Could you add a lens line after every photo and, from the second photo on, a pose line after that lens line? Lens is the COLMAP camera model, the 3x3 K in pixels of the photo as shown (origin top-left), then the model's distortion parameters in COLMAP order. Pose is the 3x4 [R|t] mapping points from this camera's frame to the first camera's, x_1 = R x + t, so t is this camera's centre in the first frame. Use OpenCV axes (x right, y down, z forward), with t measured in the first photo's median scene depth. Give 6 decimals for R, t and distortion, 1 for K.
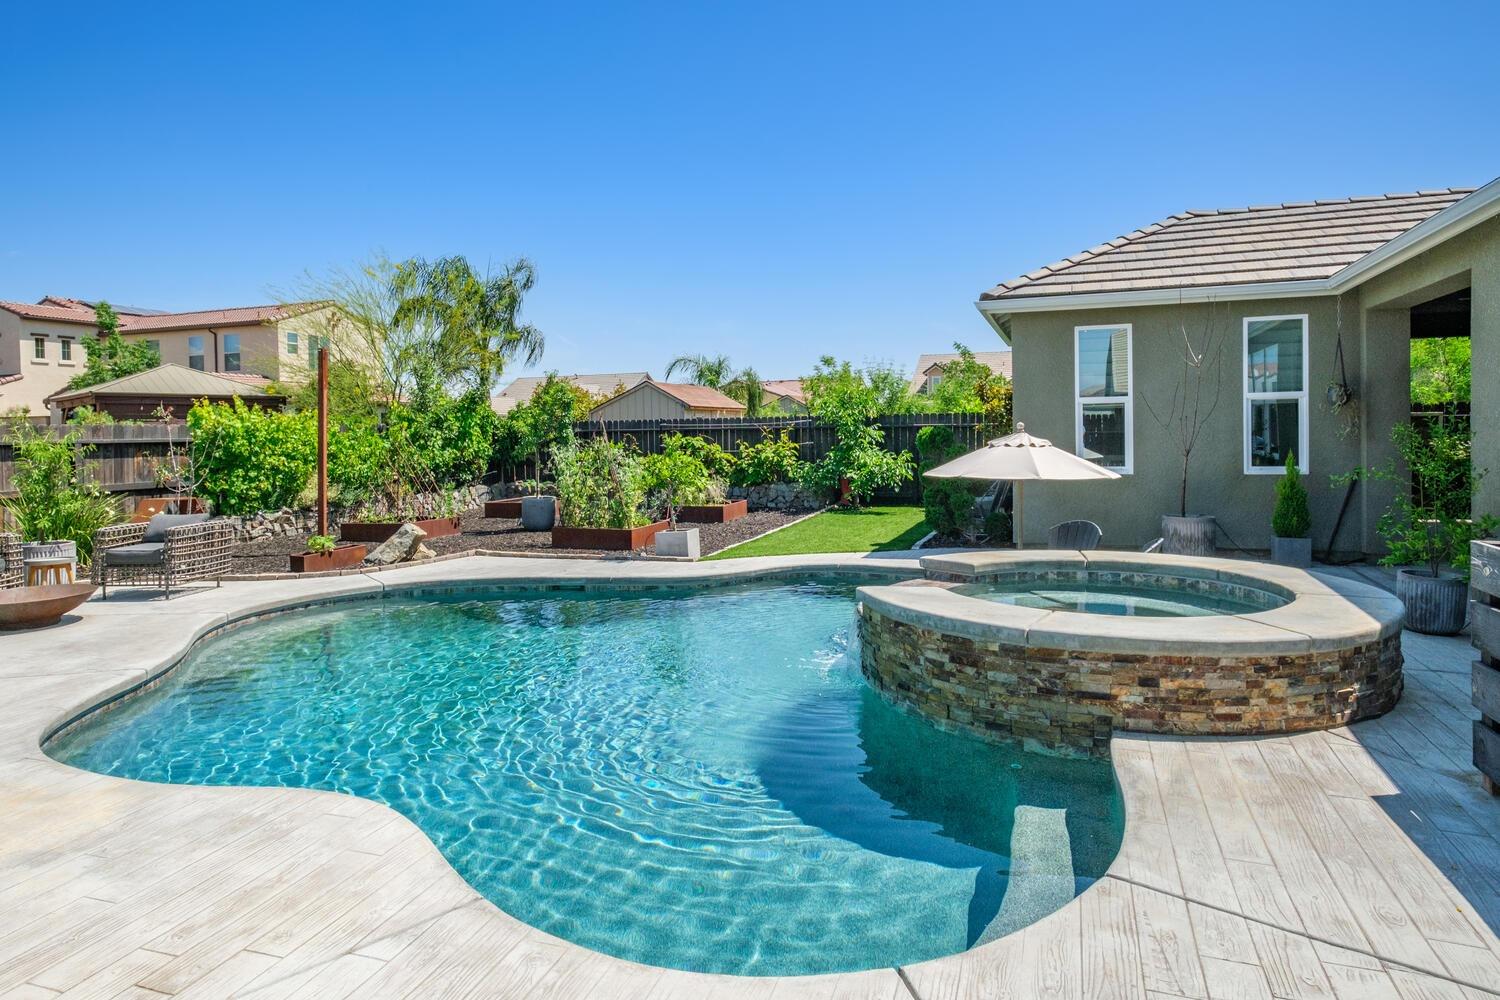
lens RADIAL K [[932.4, 0, 744.3], [0, 932.4, 490.9], [0, 0, 1]] dist [-0.005217, 0.005123]
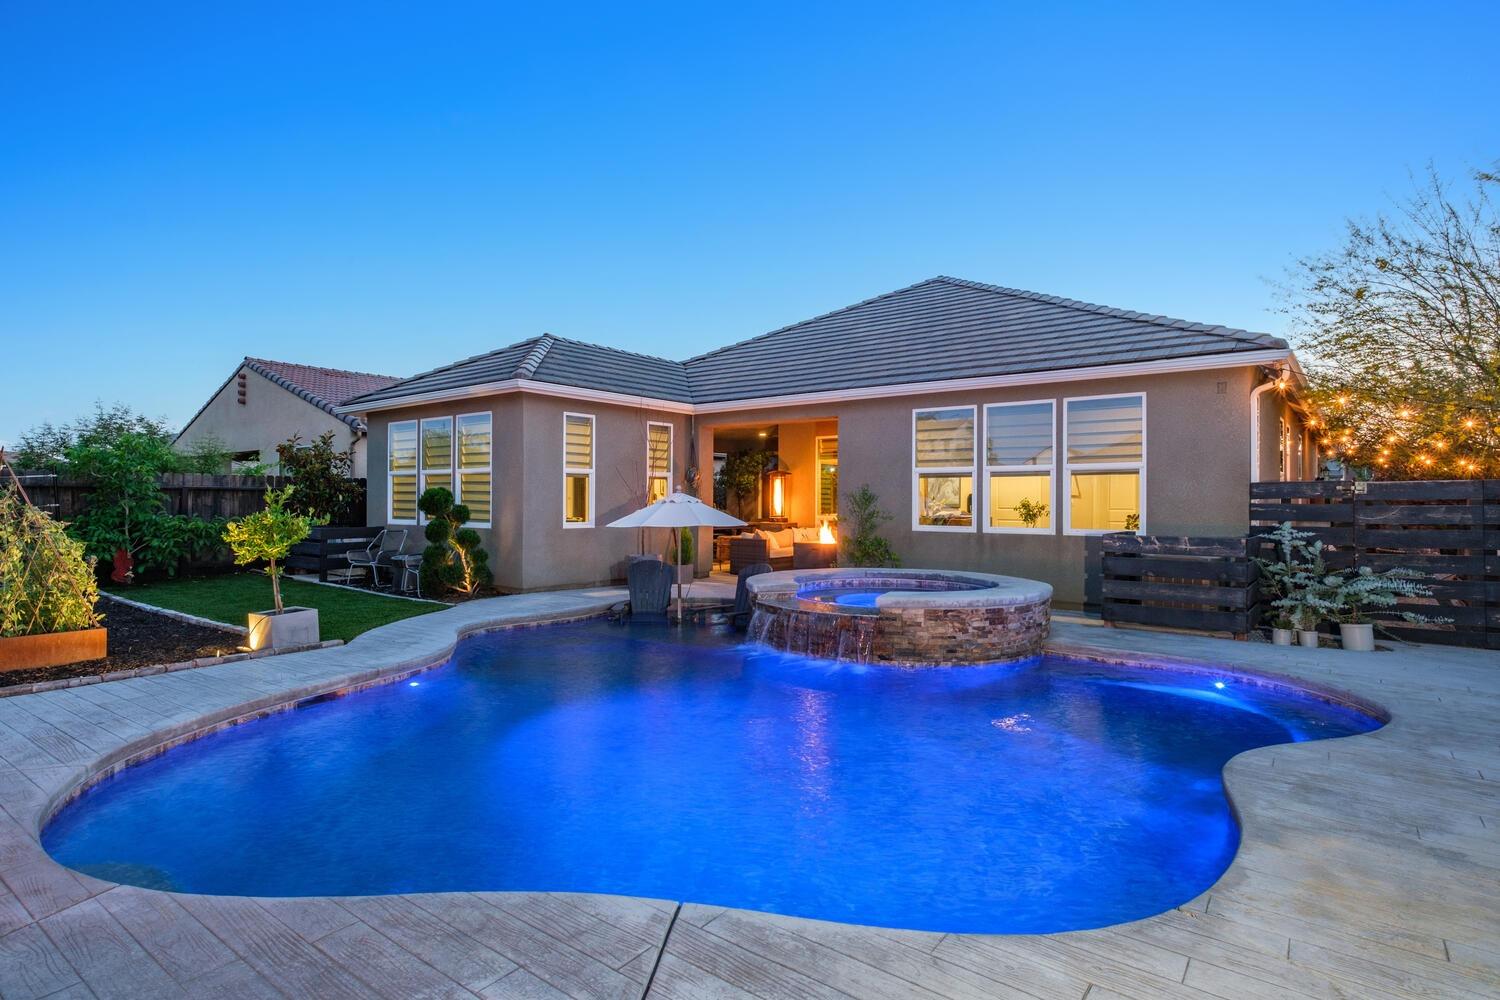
lens RADIAL K [[772.8, 0, 747.9], [0, 772.8, 501.7], [0, 0, 1]] dist [0.002695, 0.002509]
pose [[0.310358, 0.017169, 0.950465, -1.182636], [0.051154, 0.998087, -0.034733, -0.011338], [-0.949242, 0.059400, 0.308886, 0.924827]]
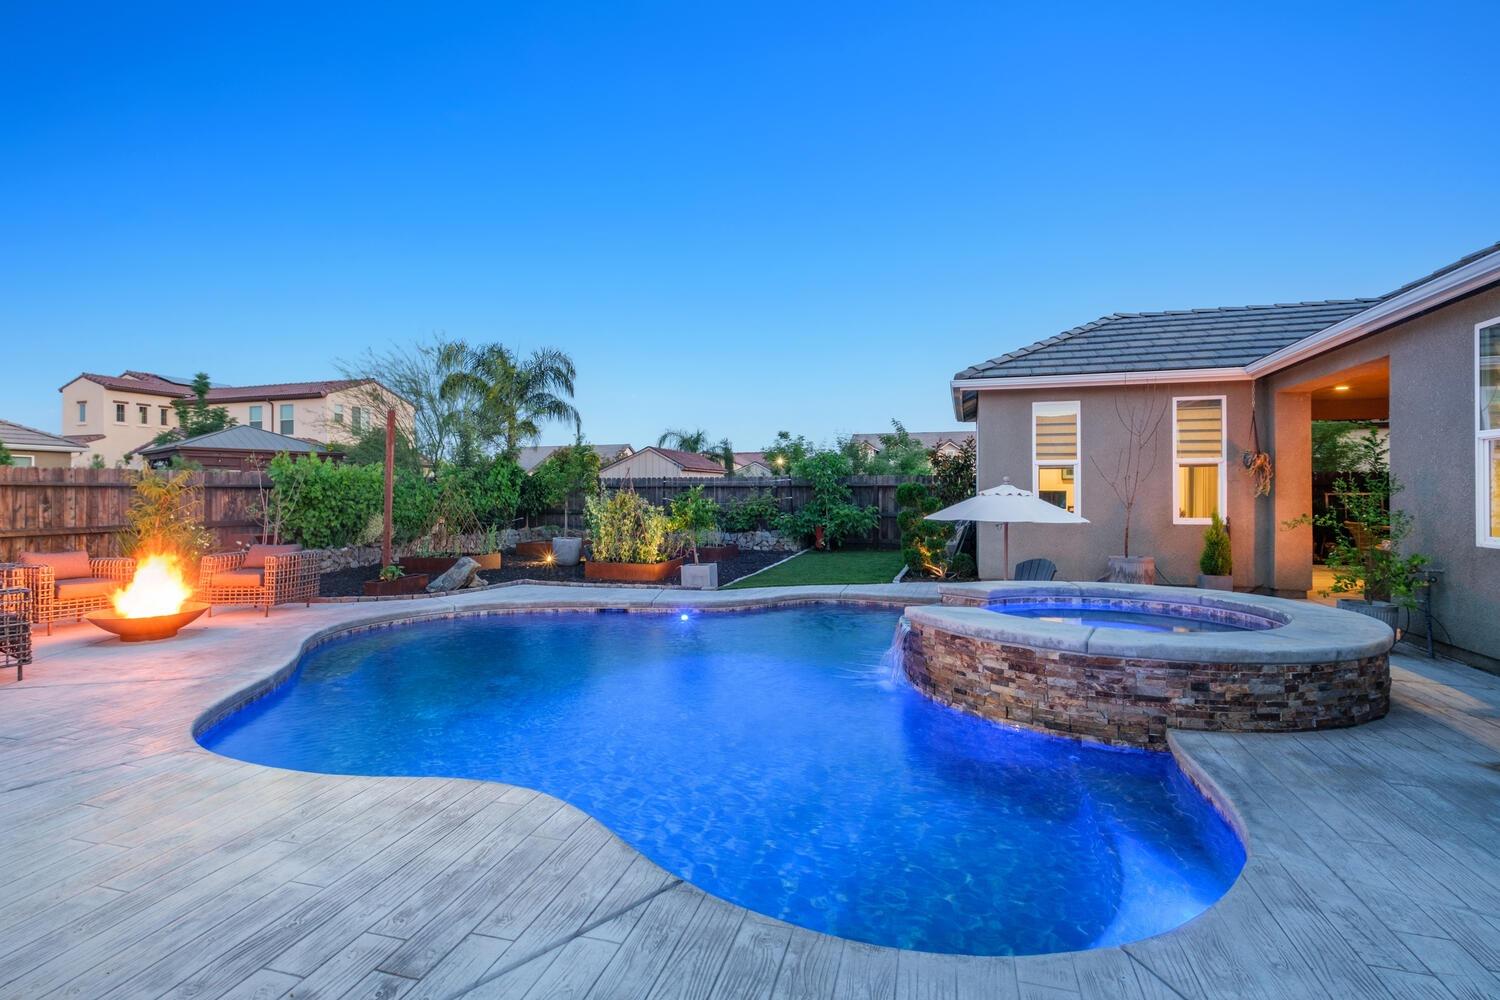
lens RADIAL K [[749.9, 0, 735.1], [0, 749.9, 503.4], [0, 0, 1]] dist [-0.001443, -0.000068]
pose [[0.998732, 0.018159, 0.046953, -0.159969], [-0.015684, 0.998495, -0.052549, 0.029986], [-0.047836, 0.051746, 0.997514, 0.070829]]
